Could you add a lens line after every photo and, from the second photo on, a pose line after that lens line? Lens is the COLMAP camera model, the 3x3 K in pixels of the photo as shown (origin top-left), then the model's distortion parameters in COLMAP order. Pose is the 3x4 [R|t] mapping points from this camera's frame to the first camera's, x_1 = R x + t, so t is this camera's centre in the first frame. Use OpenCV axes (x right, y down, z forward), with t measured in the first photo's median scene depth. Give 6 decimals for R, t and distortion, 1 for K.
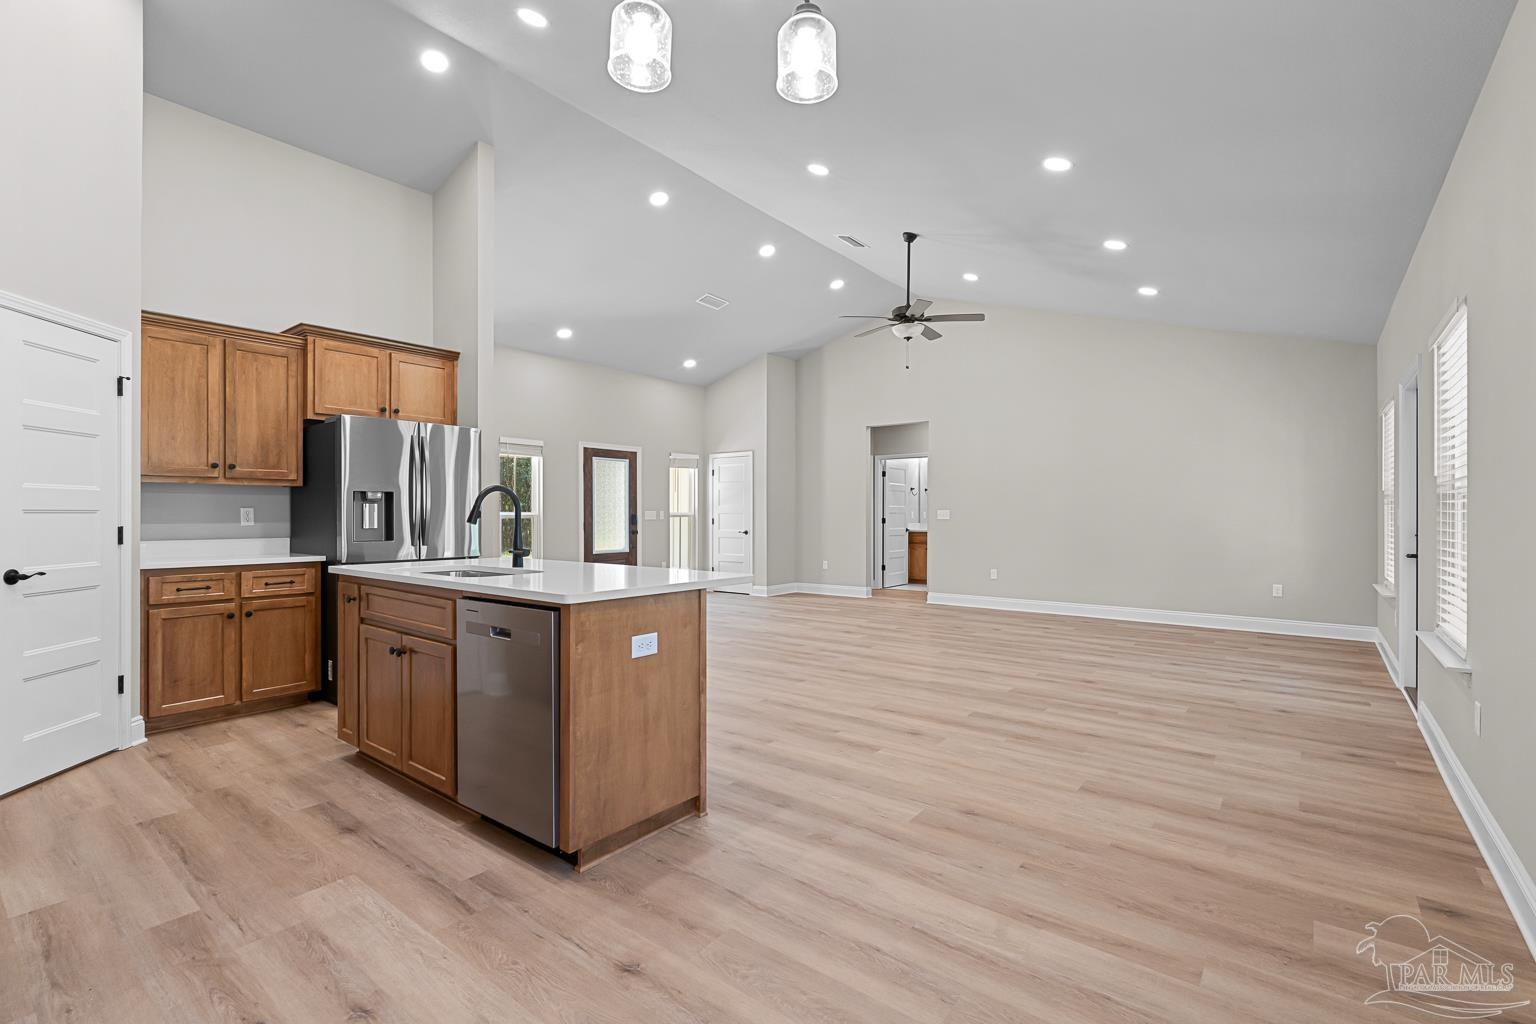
lens RADIAL K [[694.5, 0, 761.4], [0, 694.5, 512.6], [0, 0, 1]] dist [-0.003255, -0.000448]
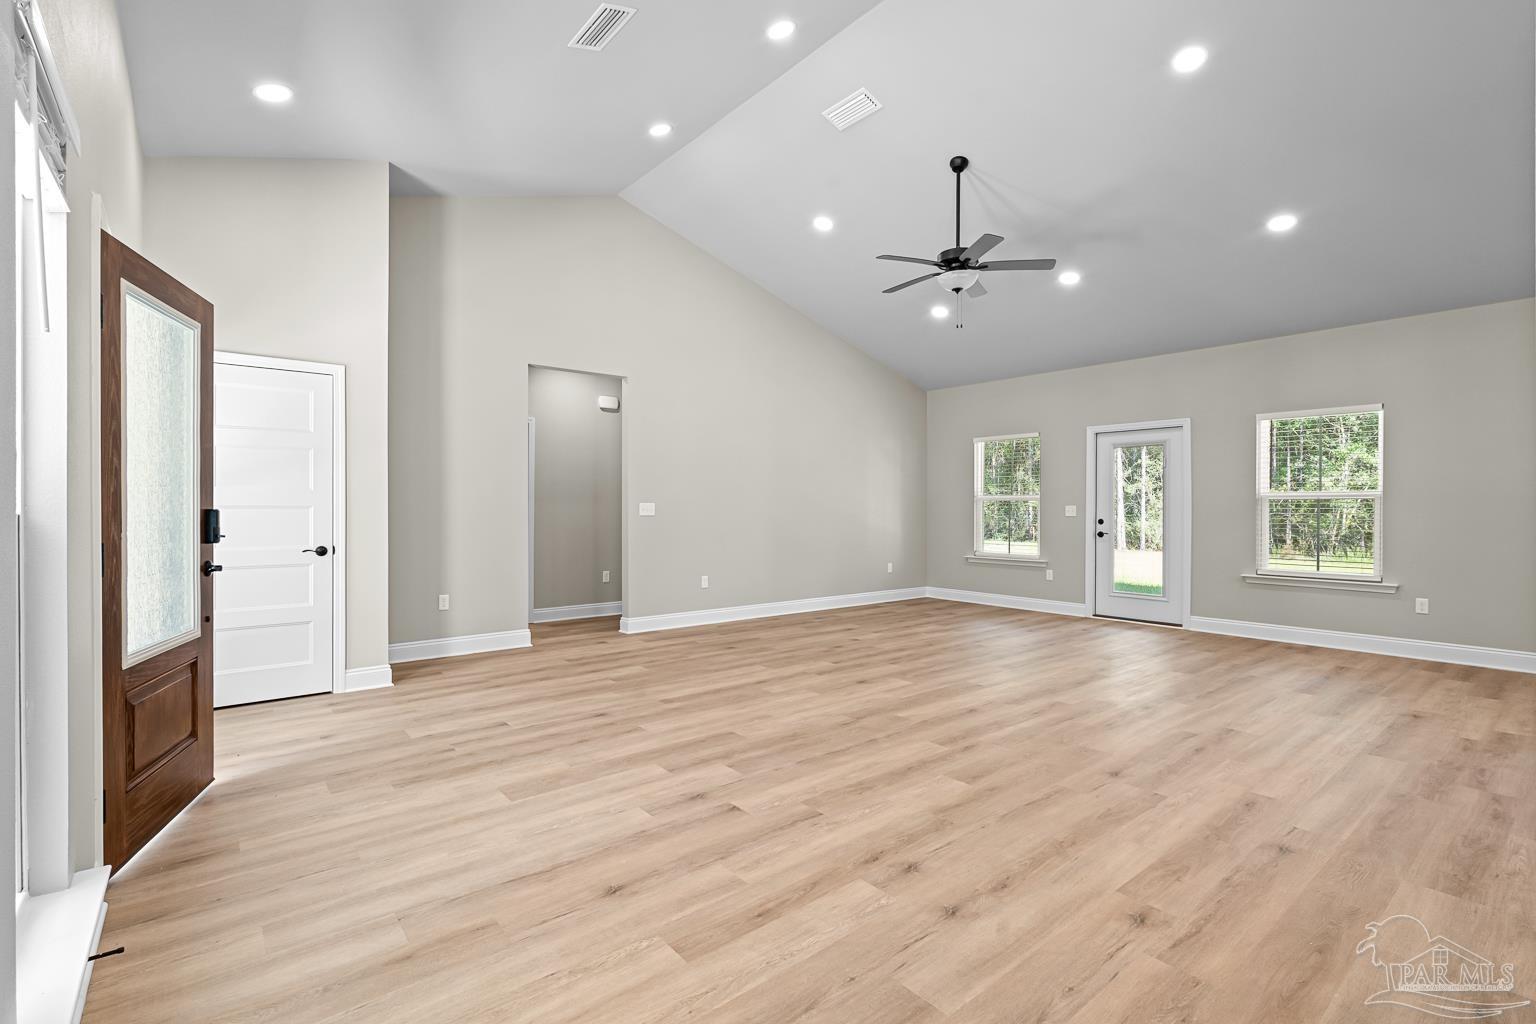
lens RADIAL K [[694.5, 0, 761.4], [0, 694.5, 512.6], [0, 0, 1]] dist [-0.003255, -0.000448]
pose [[0.221683, -0.006336, 0.975098, -0.823930], [-0.003653, 0.999966, 0.007328, 0.001381], [-0.975112, -0.005187, 0.221652, 1.386138]]
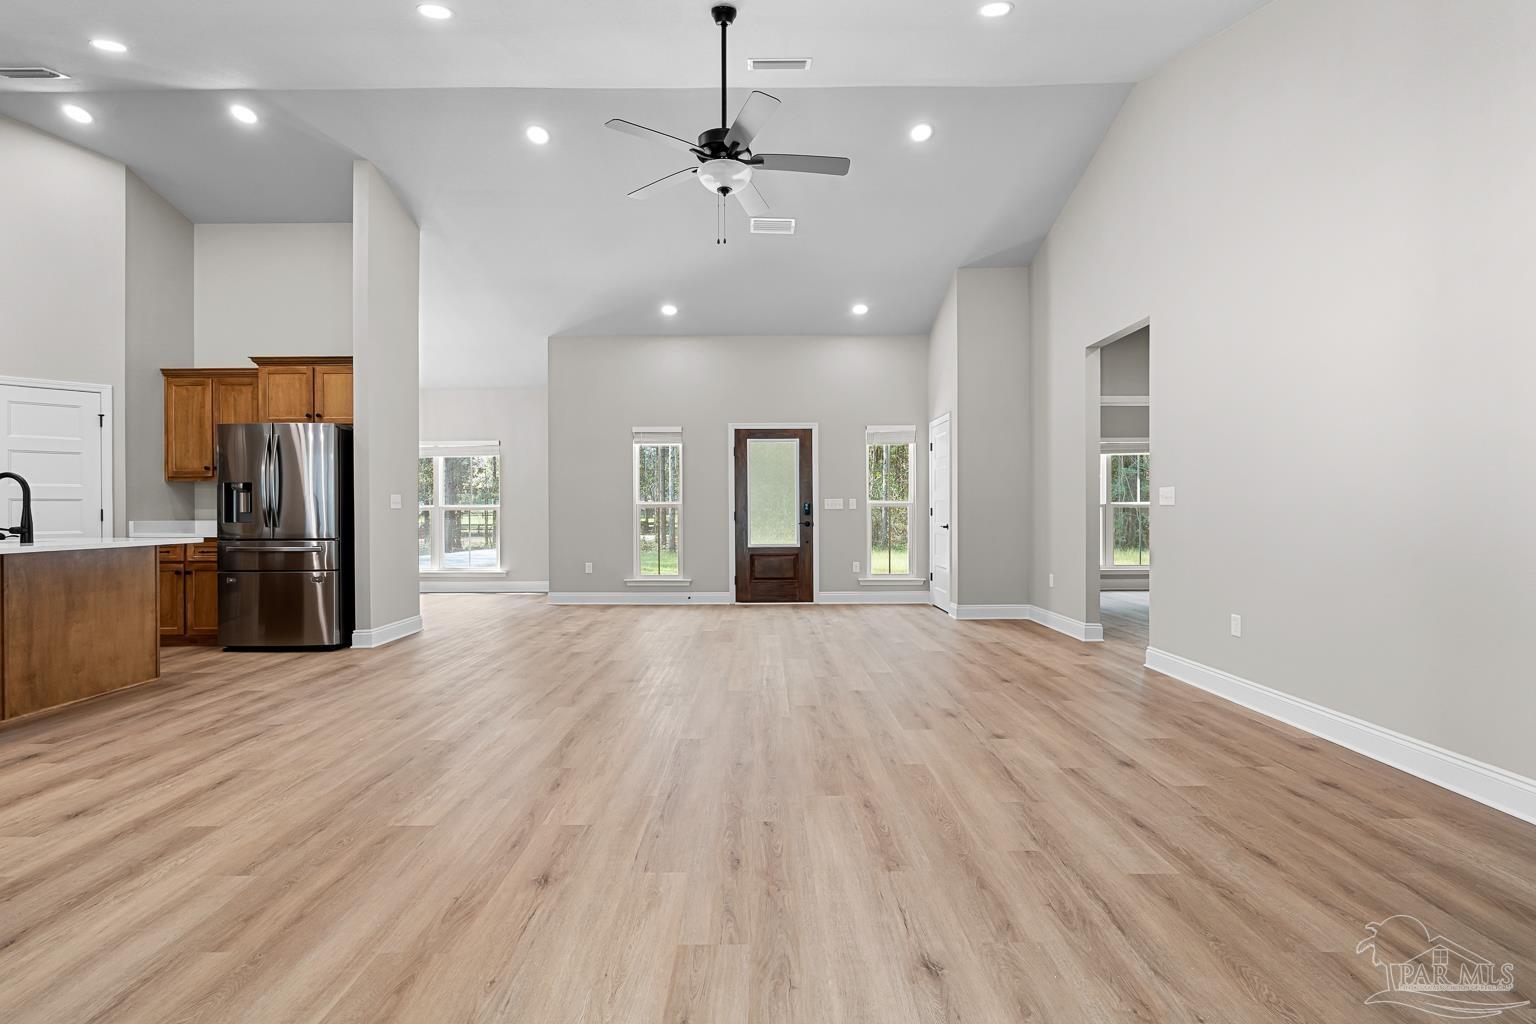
lens RADIAL K [[697.6, 0, 760.7], [0, 697.6, 516.7], [0, 0, 1]] dist [-0.004044, 0.001138]
pose [[0.618316, 0.003418, -0.785922, 0.916479], [0.006225, 0.999938, 0.009246, 0.022797], [0.785905, -0.010609, 0.618256, 0.878383]]
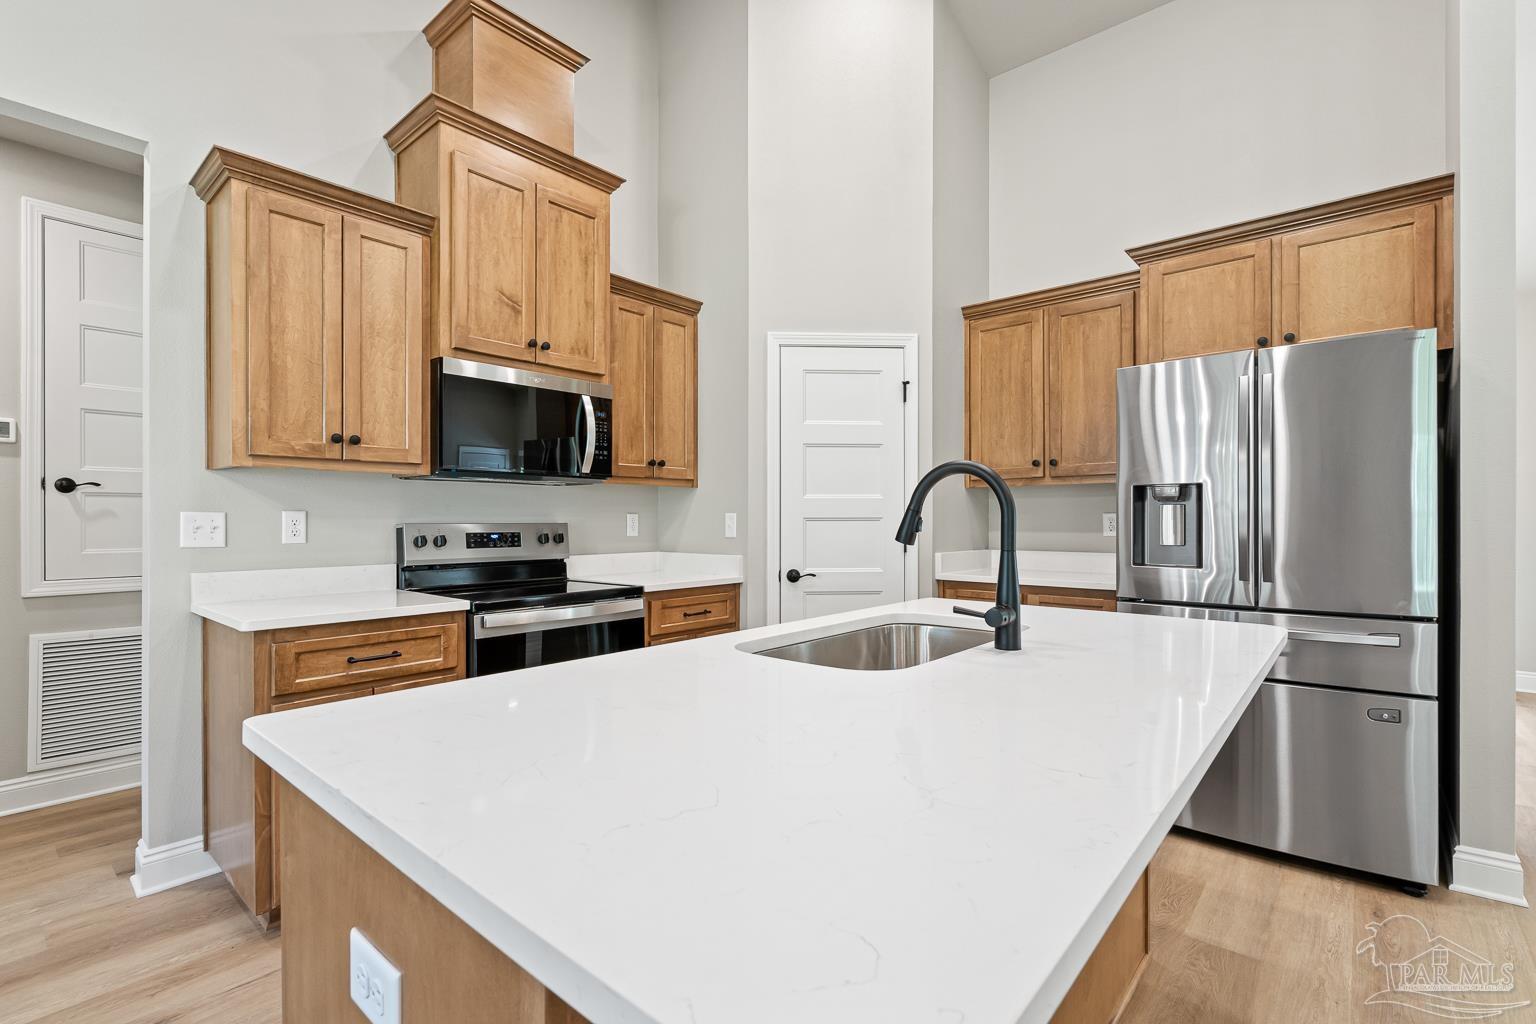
lens RADIAL K [[697.6, 0, 760.7], [0, 697.6, 516.7], [0, 0, 1]] dist [-0.004044, 0.001138]
pose [[-0.048323, -0.003636, -0.998825, 0.056572], [0.003427, 0.999987, -0.003806, -0.001302], [0.998826, -0.003607, -0.048310, 0.617547]]
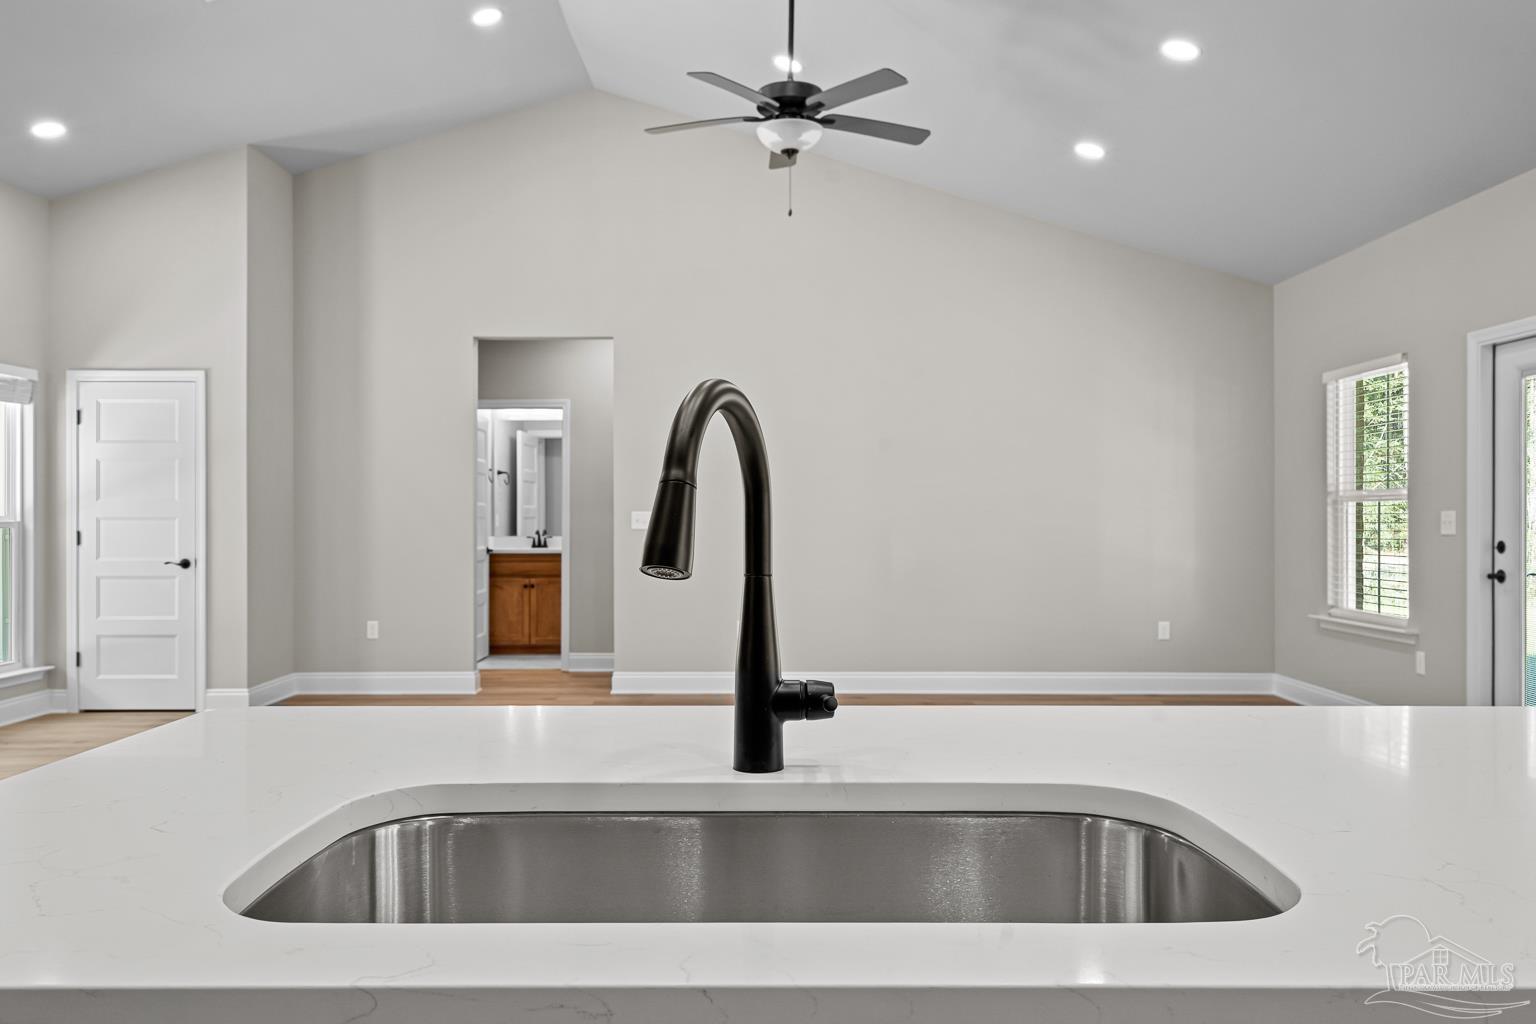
lens RADIAL K [[1169.7, 0, 760.4], [0, 1169.7, 522.5], [0, 0, 1]] dist [0.003043, 0.000087]
pose [[0.785605, -0.003163, 0.618721, -0.404110], [-0.000159, 0.999986, 0.005314, 0.000047], [-0.618729, -0.004273, 0.785593, 0.502630]]
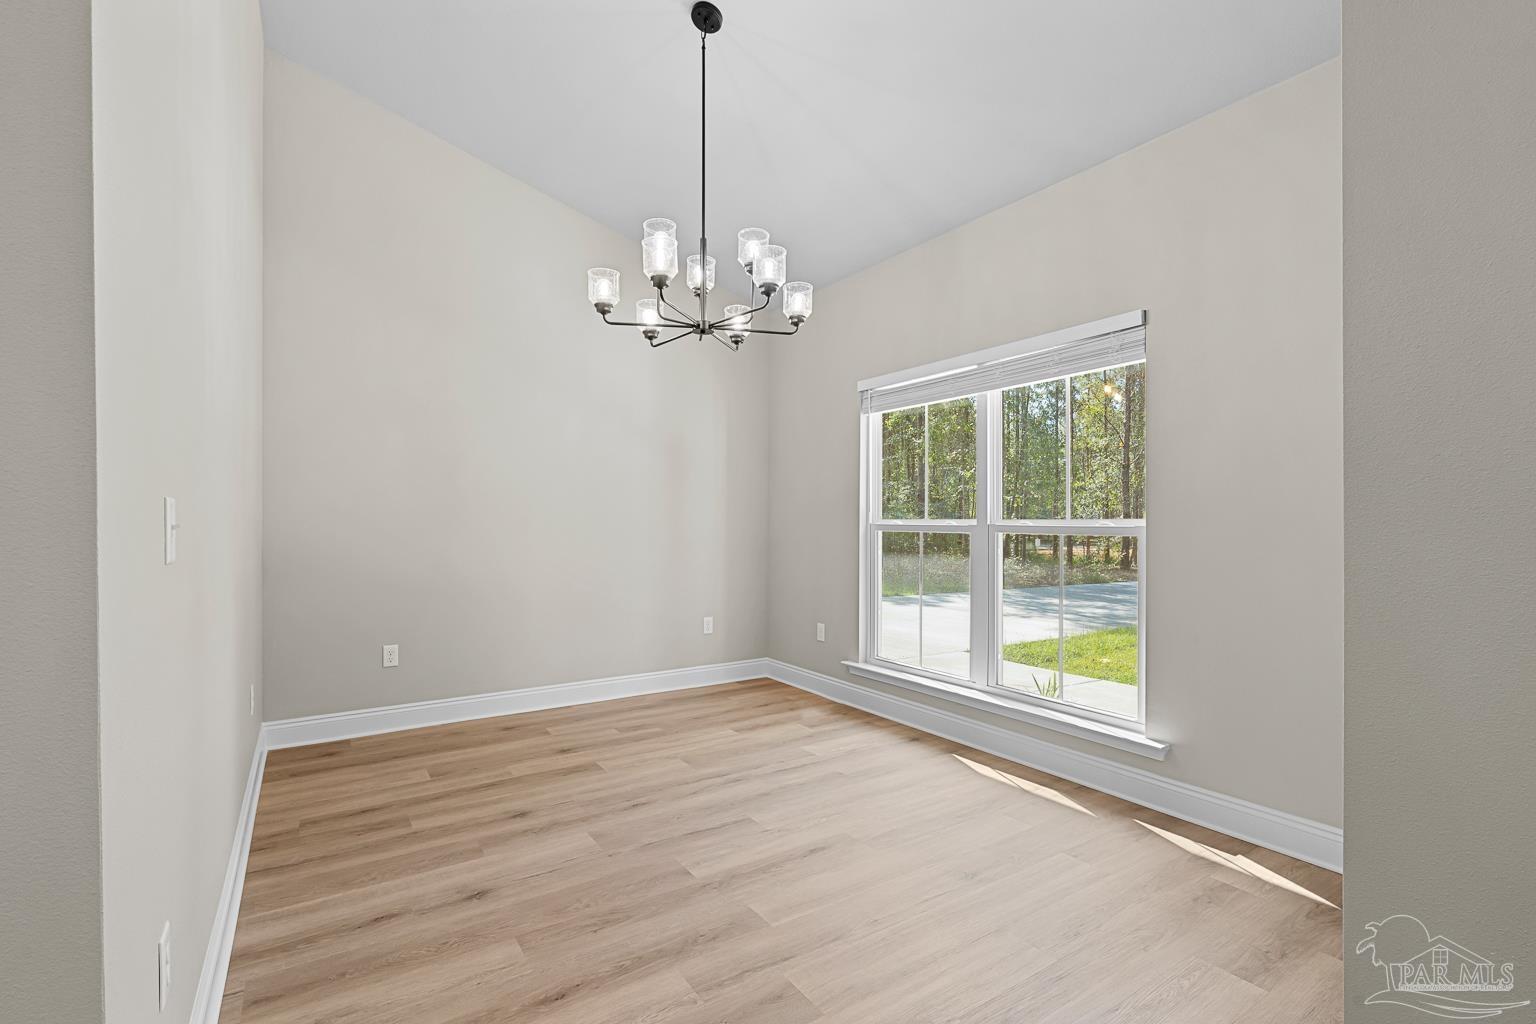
lens RADIAL K [[697.6, 0, 760.7], [0, 697.6, 516.7], [0, 0, 1]] dist [-0.004044, 0.001138]
pose [[-0.321514, -0.004083, -0.946896, -0.442459], [0.001458, 0.999987, -0.004807, 0.001151], [0.946904, -0.002926, -0.321504, 1.407851]]
